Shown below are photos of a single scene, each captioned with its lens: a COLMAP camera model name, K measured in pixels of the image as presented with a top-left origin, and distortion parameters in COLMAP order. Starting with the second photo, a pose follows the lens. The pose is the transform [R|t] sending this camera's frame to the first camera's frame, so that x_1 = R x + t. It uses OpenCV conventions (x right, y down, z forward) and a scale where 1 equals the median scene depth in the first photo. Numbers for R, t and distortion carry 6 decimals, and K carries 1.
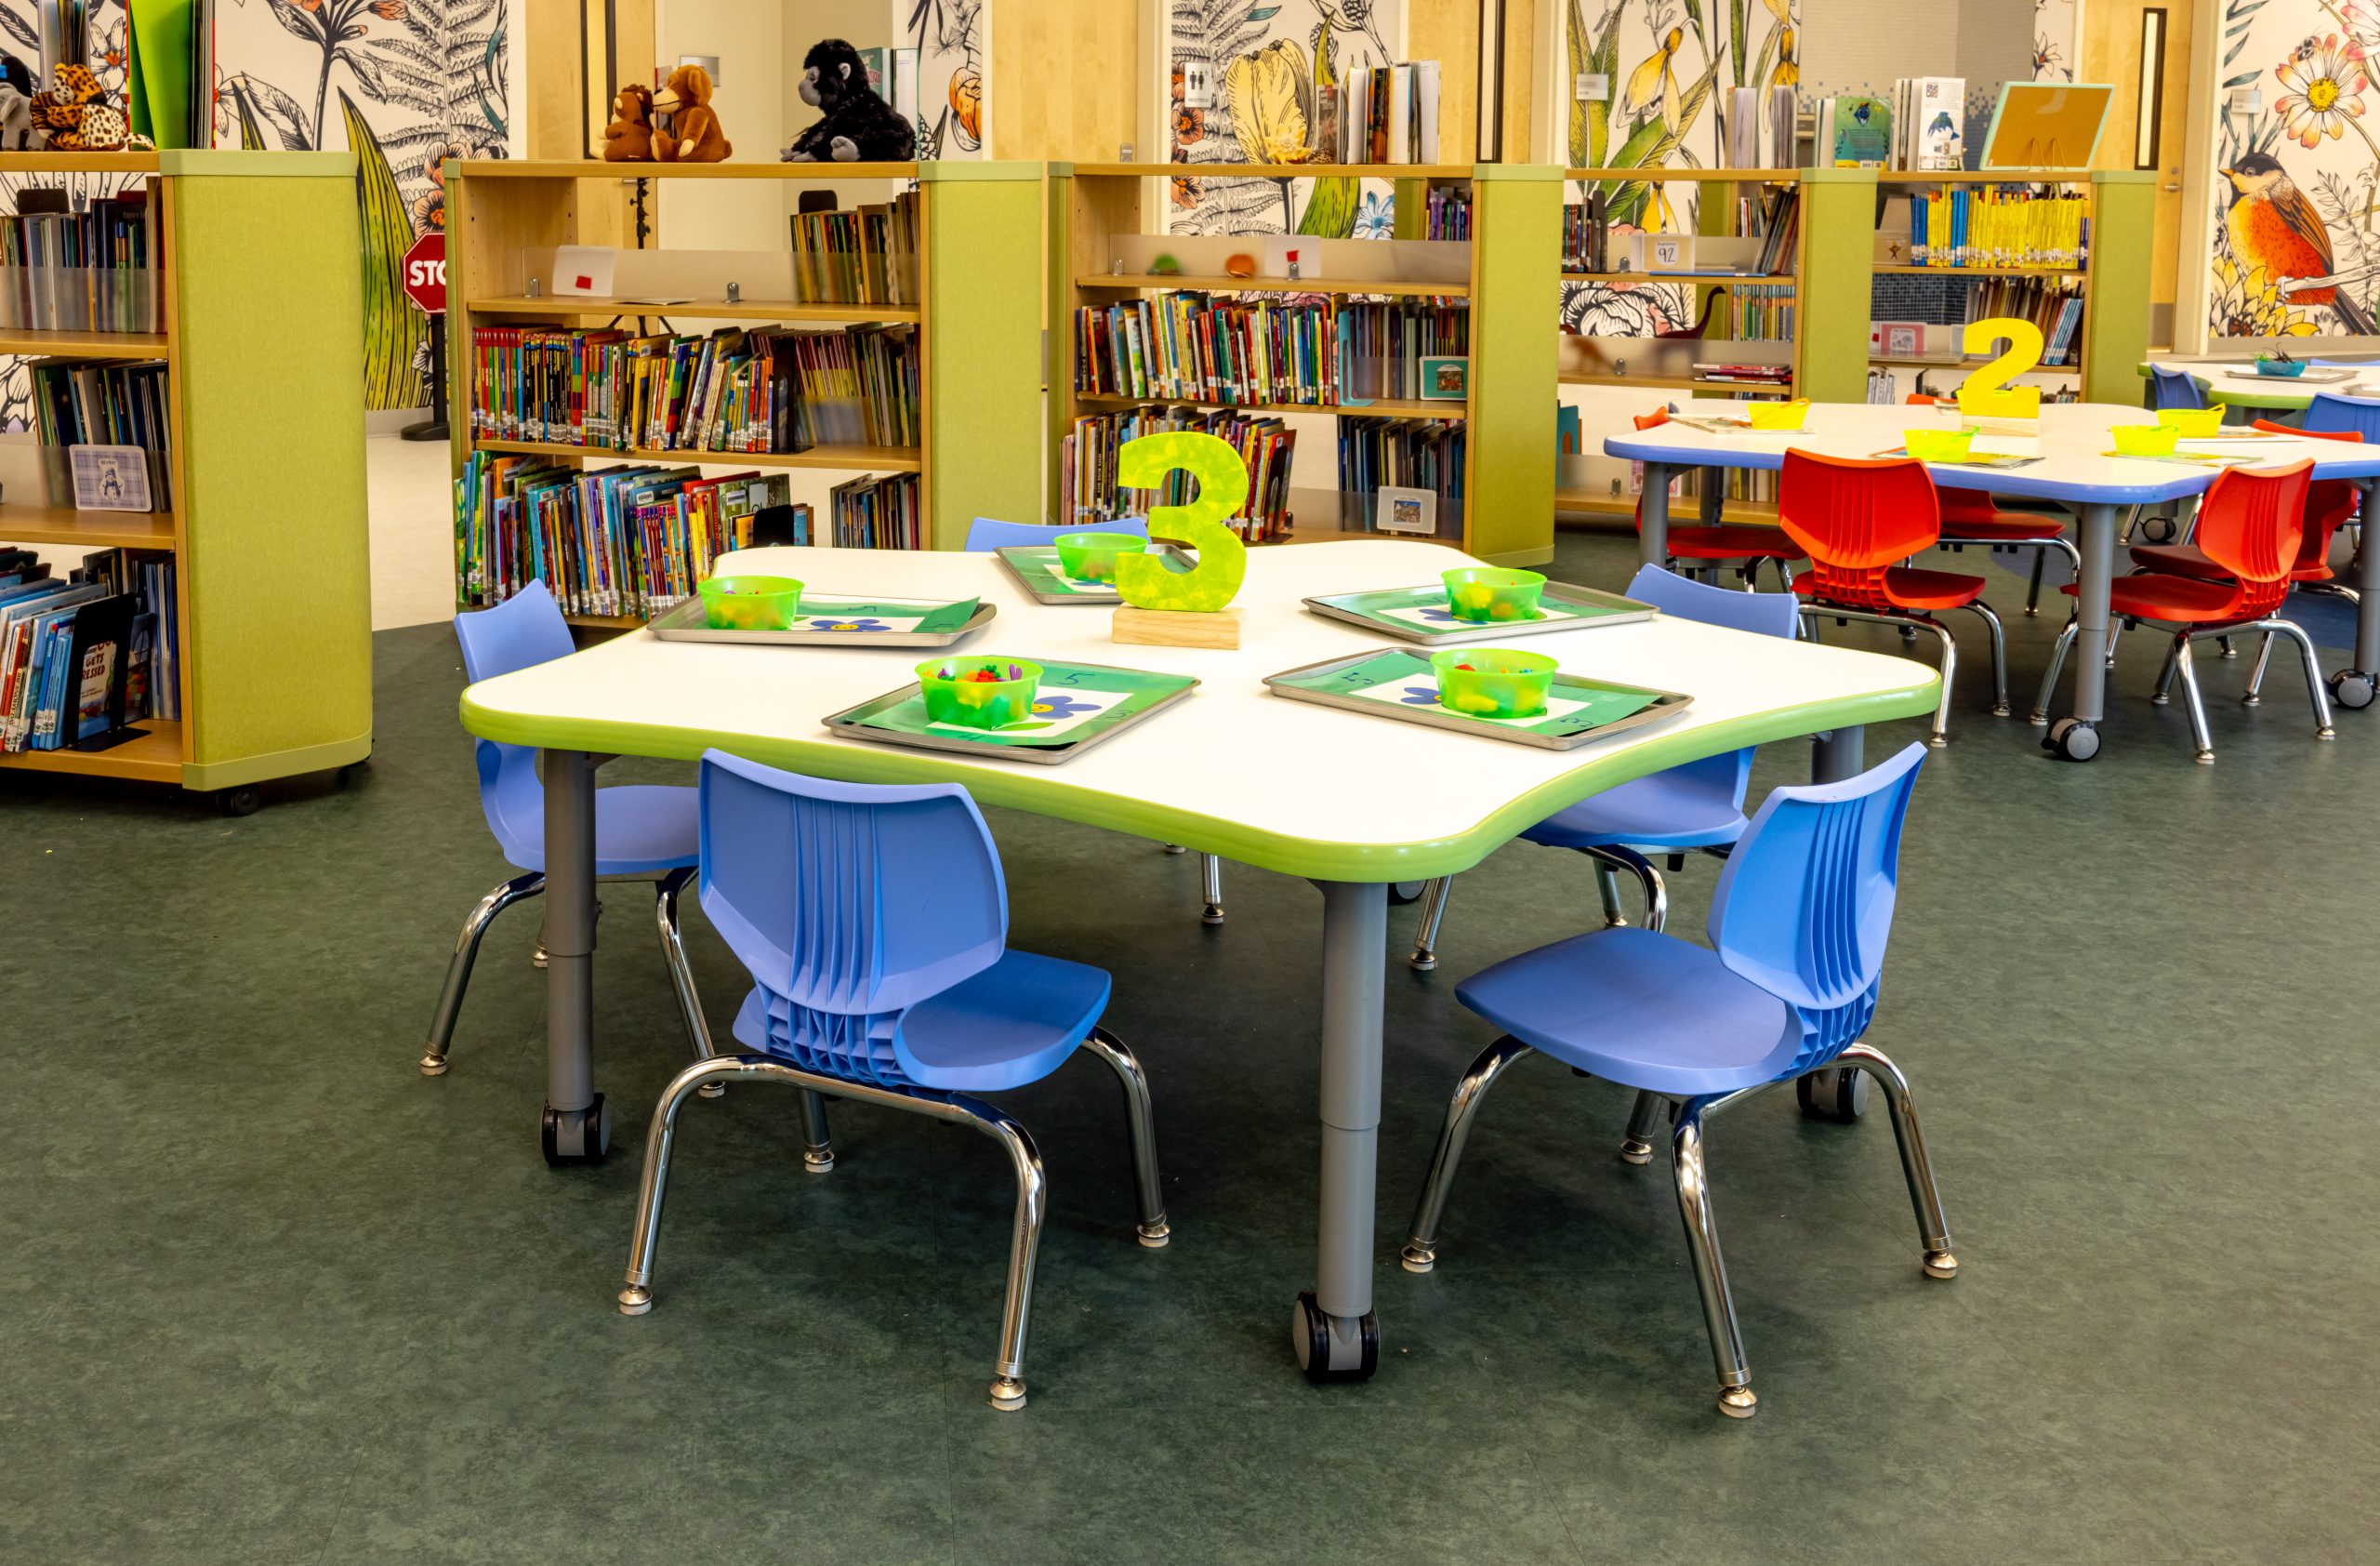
lens RADIAL K [[2139.4, 0, 1187.5], [0, 2139.4, 508.5], [0, 0, 1]] dist [0.026483, 0.000524]
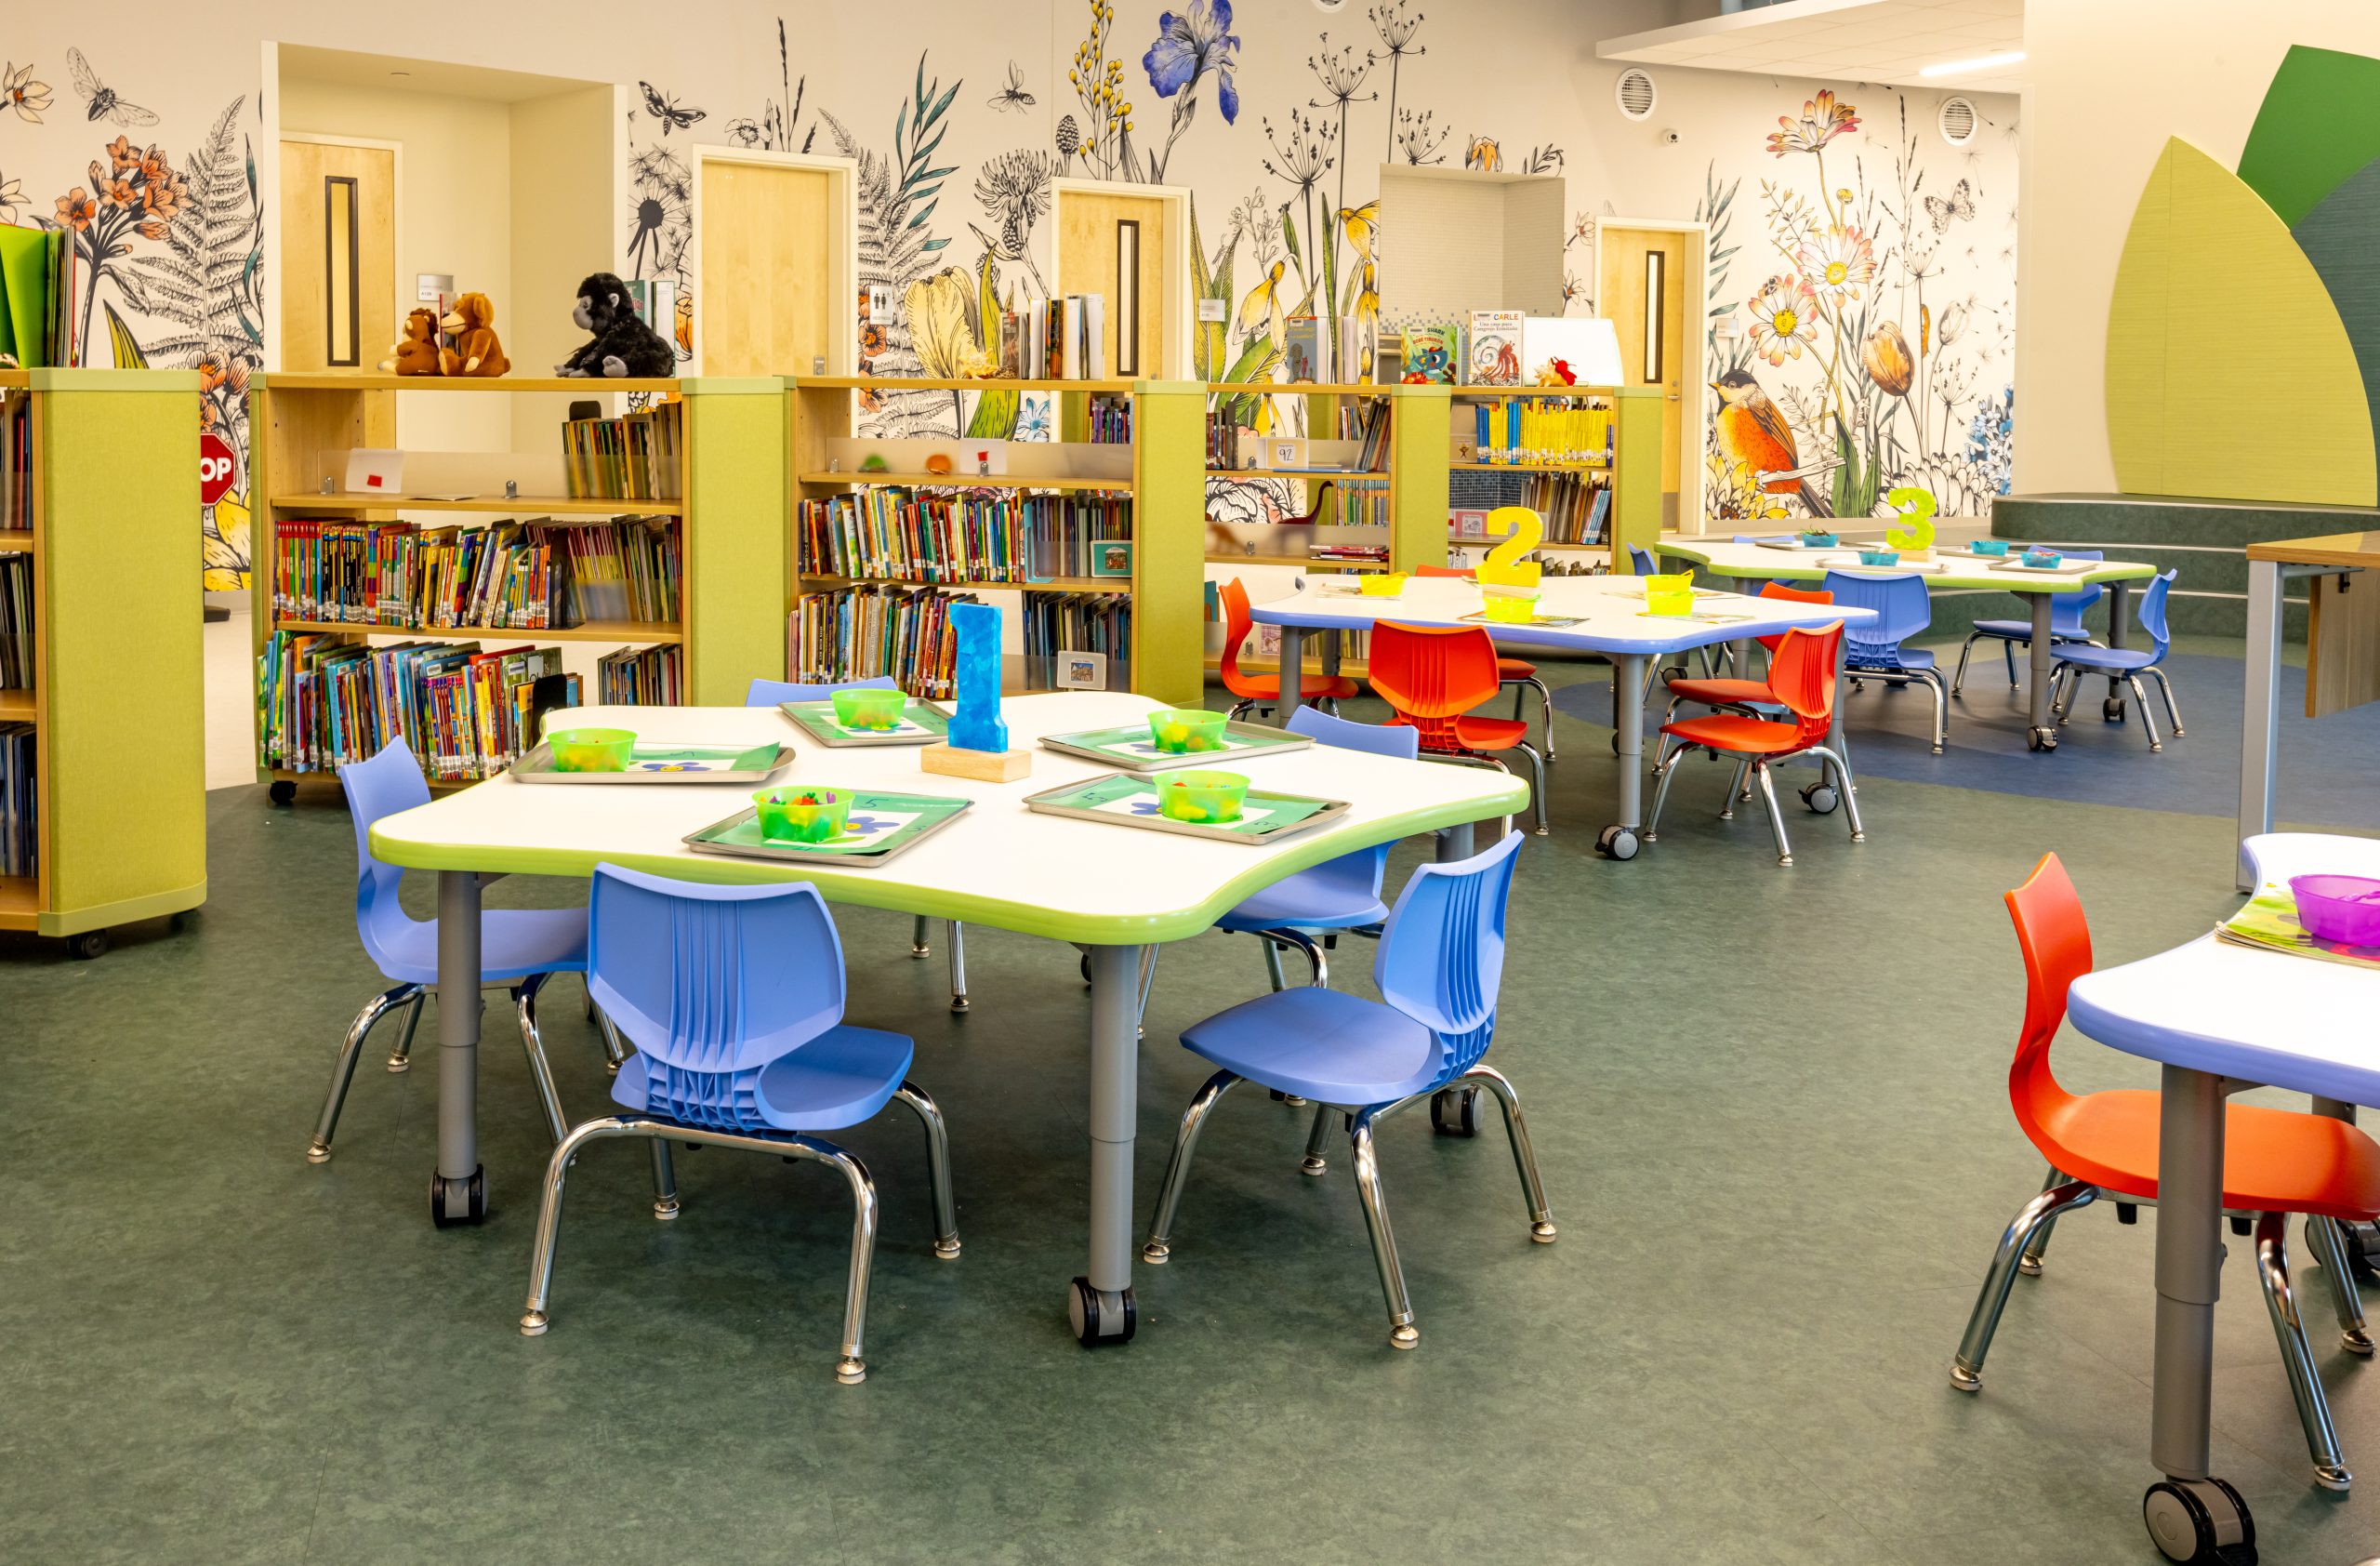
lens RADIAL K [[2050.7, 0, 1184.9], [0, 2050.7, 569.1], [0, 0, 1]] dist [0.044328, -0.000438]
pose [[0.981014, -0.008848, 0.193737, -0.089684], [0.019564, 0.998378, -0.053469, 0.009502], [-0.192950, 0.056244, 0.979595, -0.180792]]
